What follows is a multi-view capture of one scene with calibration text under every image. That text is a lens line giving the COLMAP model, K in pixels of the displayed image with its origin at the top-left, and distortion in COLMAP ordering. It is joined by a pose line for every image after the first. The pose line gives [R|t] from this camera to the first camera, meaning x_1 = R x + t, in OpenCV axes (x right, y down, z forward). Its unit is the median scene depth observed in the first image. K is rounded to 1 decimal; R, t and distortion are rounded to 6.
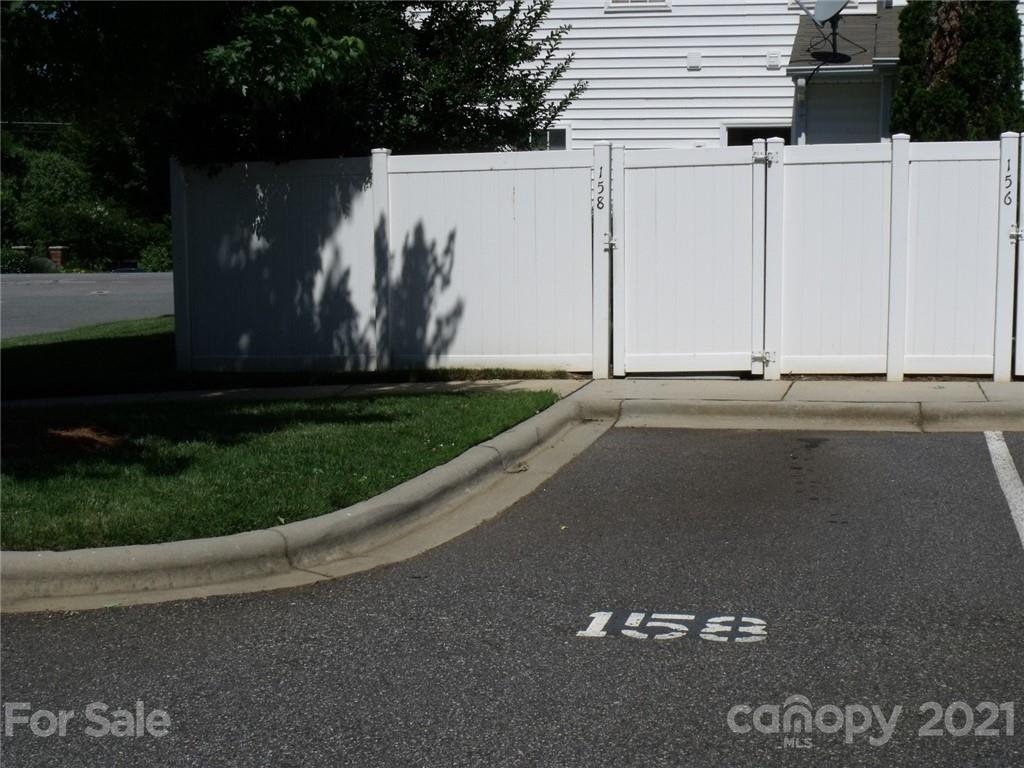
lens RADIAL K [[1510.1, 0, 511.7], [0, 1510.1, 381.9], [0, 0, 1]] dist [-0.028661, 0.000000]
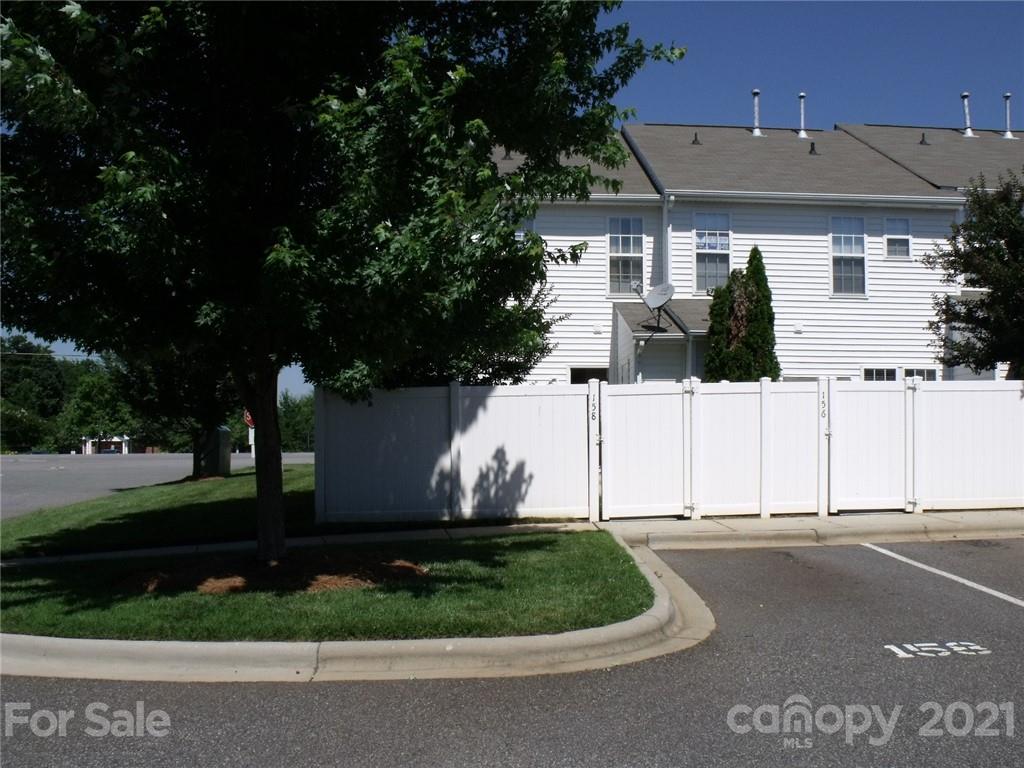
lens RADIAL K [[1004.2, 0, 512.1], [0, 1004.2, 384.1], [0, 0, 1]] dist [-0.029628, 0.000000]
pose [[0.956024, 0.010105, 0.293113, -0.363607], [0.031937, 0.989876, -0.138295, -0.003072], [-0.291543, 0.141574, 0.946023, -0.021206]]
